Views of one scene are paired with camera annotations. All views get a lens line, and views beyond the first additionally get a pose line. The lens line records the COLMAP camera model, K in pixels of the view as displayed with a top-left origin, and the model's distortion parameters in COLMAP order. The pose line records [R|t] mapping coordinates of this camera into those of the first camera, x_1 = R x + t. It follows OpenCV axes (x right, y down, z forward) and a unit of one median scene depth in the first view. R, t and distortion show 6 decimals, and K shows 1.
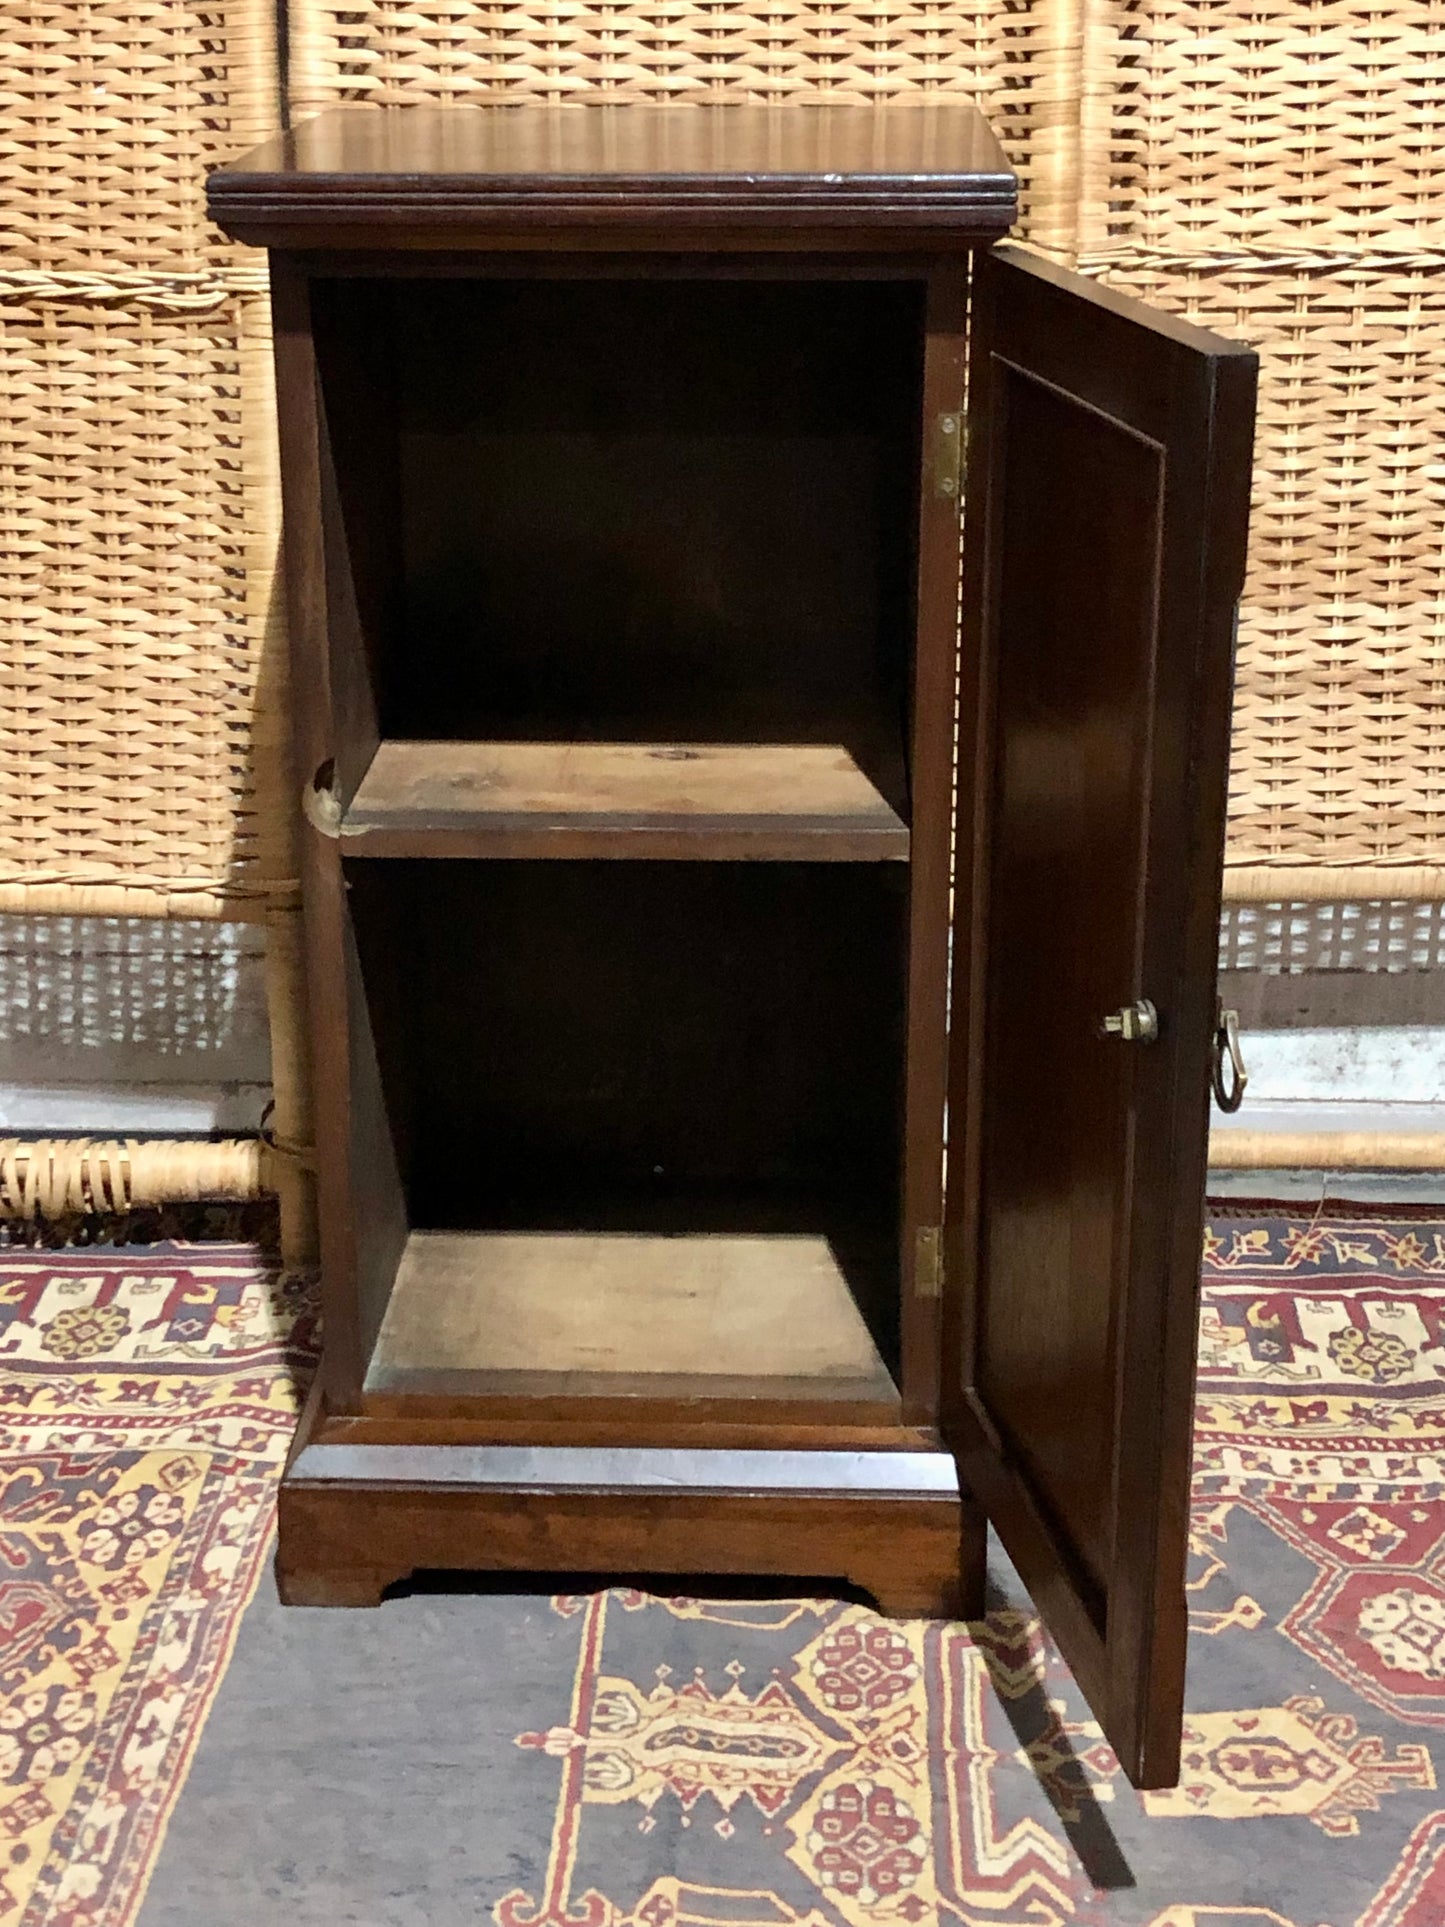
lens RADIAL K [[3131.0, 0, 712.4], [0, 3131.0, 892.4], [0, 0, 1]] dist [0.029641, 0.000000]
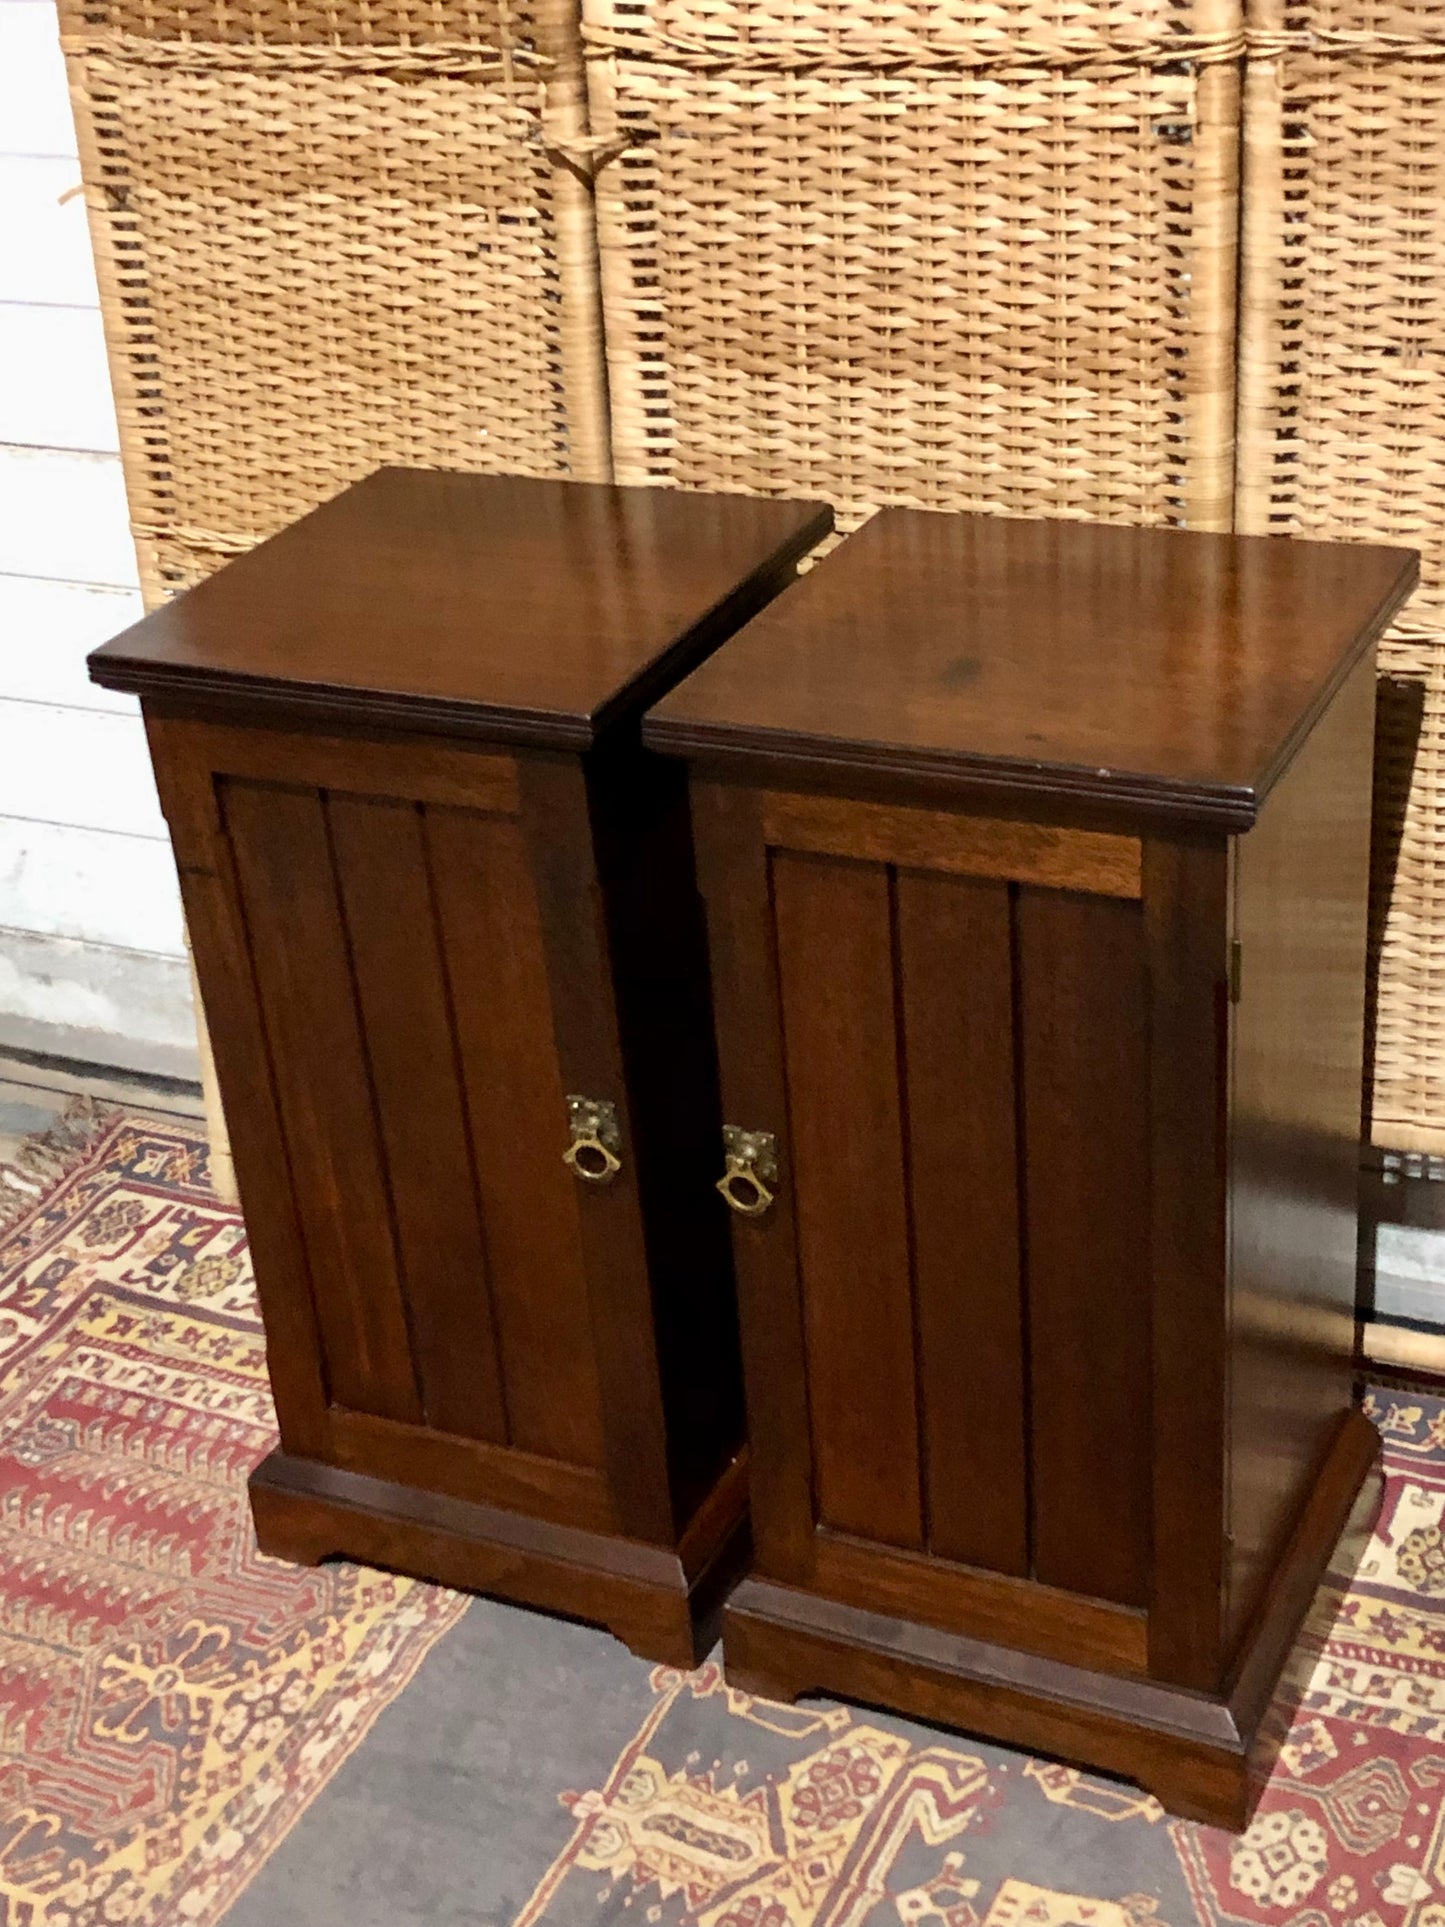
lens RADIAL K [[2910.4, 0, 694.9], [0, 2910.4, 887.7], [0, 0, 1]] dist [0.031915, 0.000000]
pose [[0.918145, 0.114458, -0.379353, 0.356633], [-0.052518, 0.984077, 0.169806, -0.281280], [0.392749, -0.135984, 0.909537, -0.066938]]
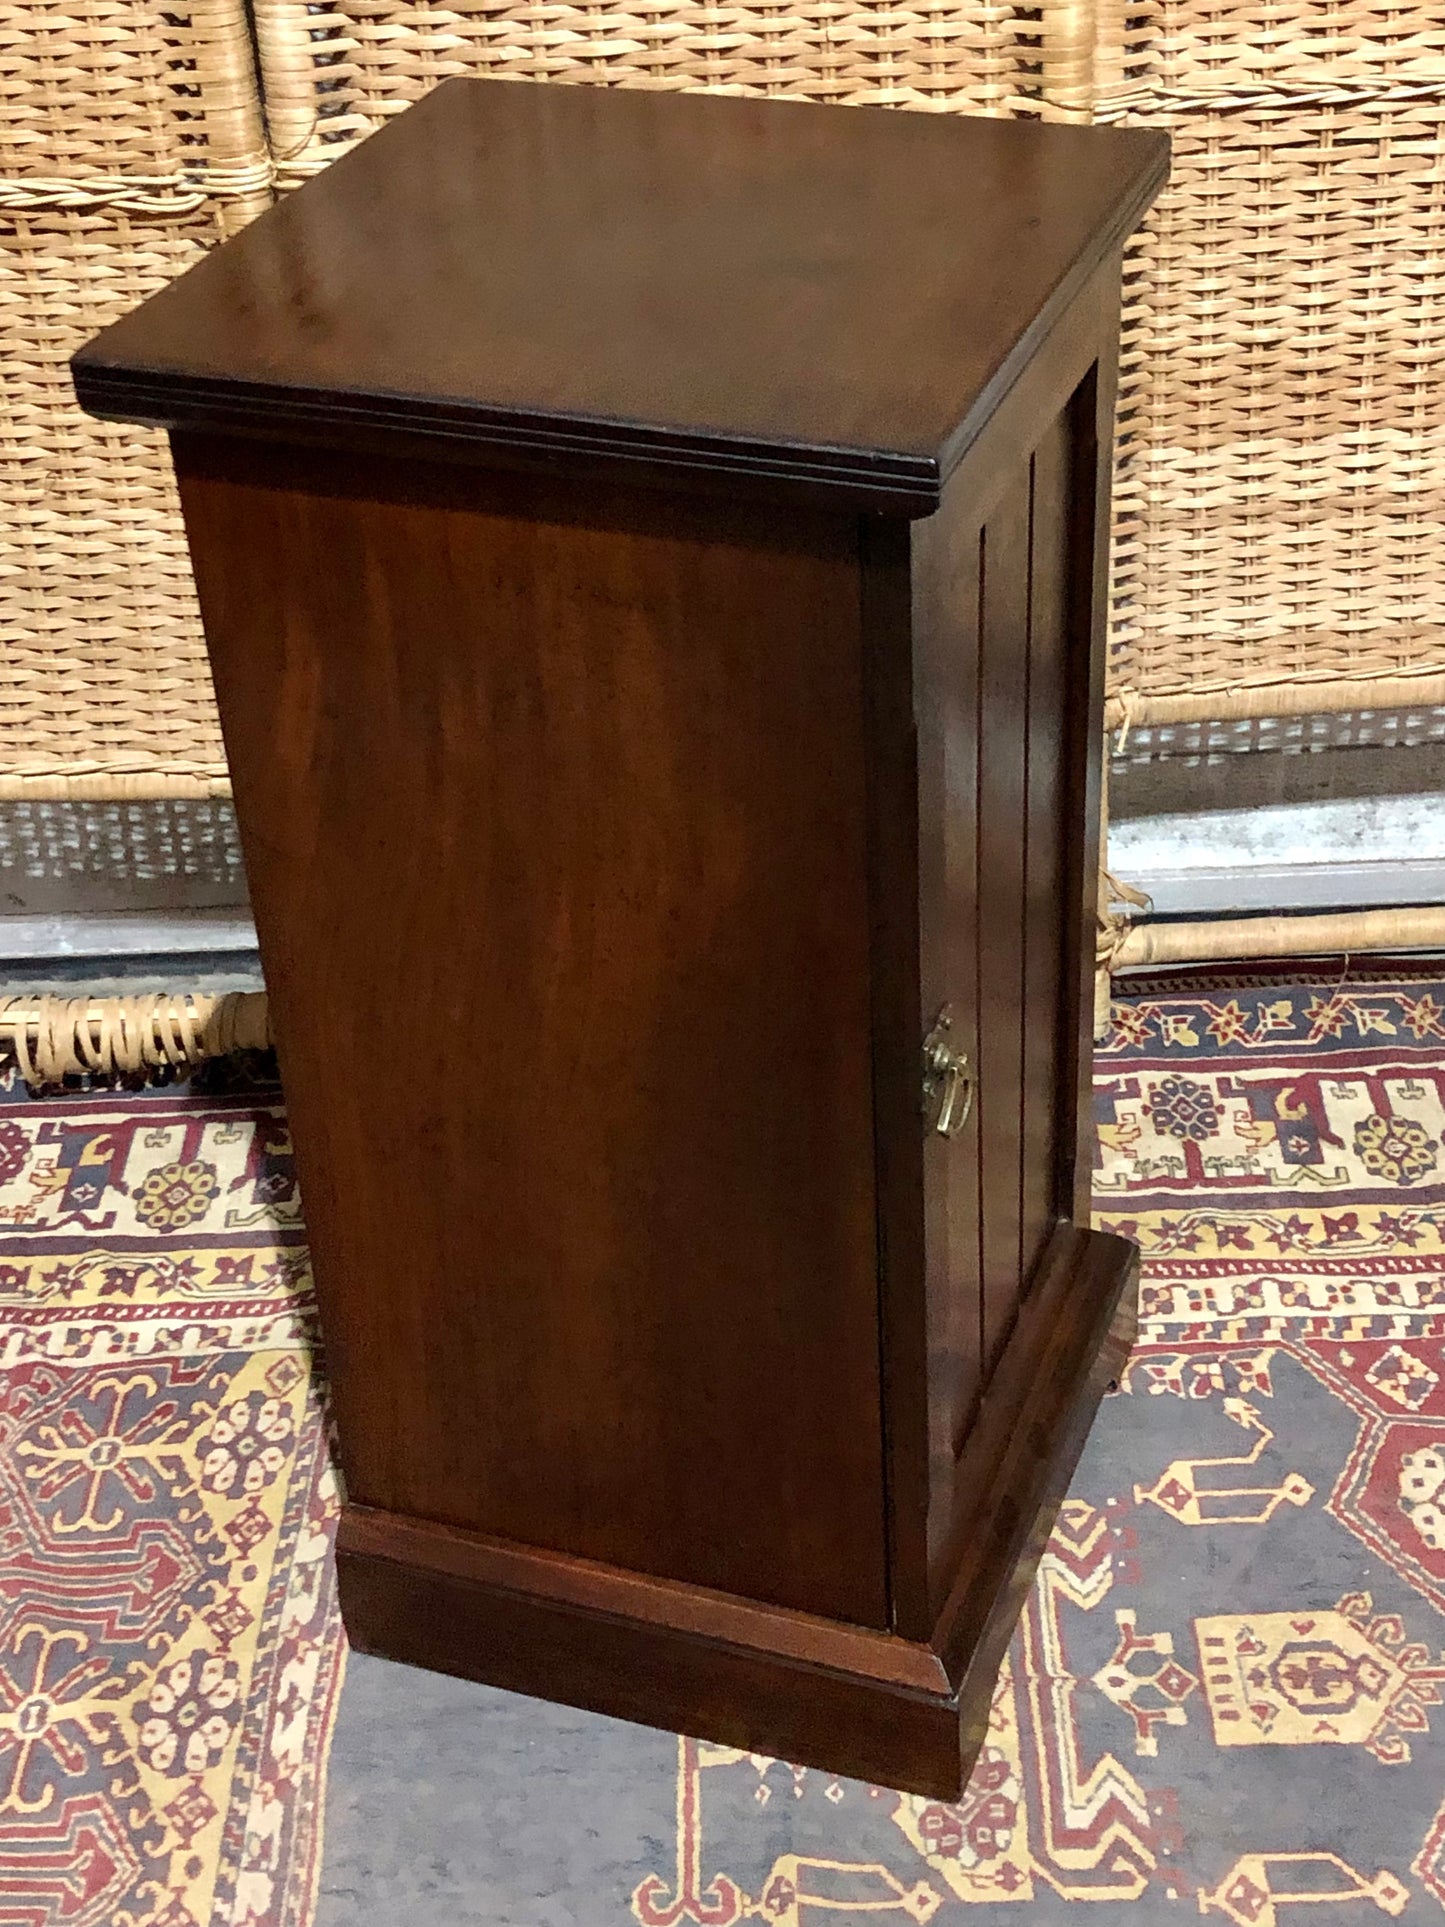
lens RADIAL K [[2910.4, 0, 768.3], [0, 2910.4, 927.6], [0, 0, 1]] dist [0.031915, 0.000000]
pose [[0.997908, -0.063008, 0.014443, -0.011077], [0.056961, 0.962742, 0.264356, -0.205515], [-0.030562, -0.262980, 0.964317, 0.081399]]
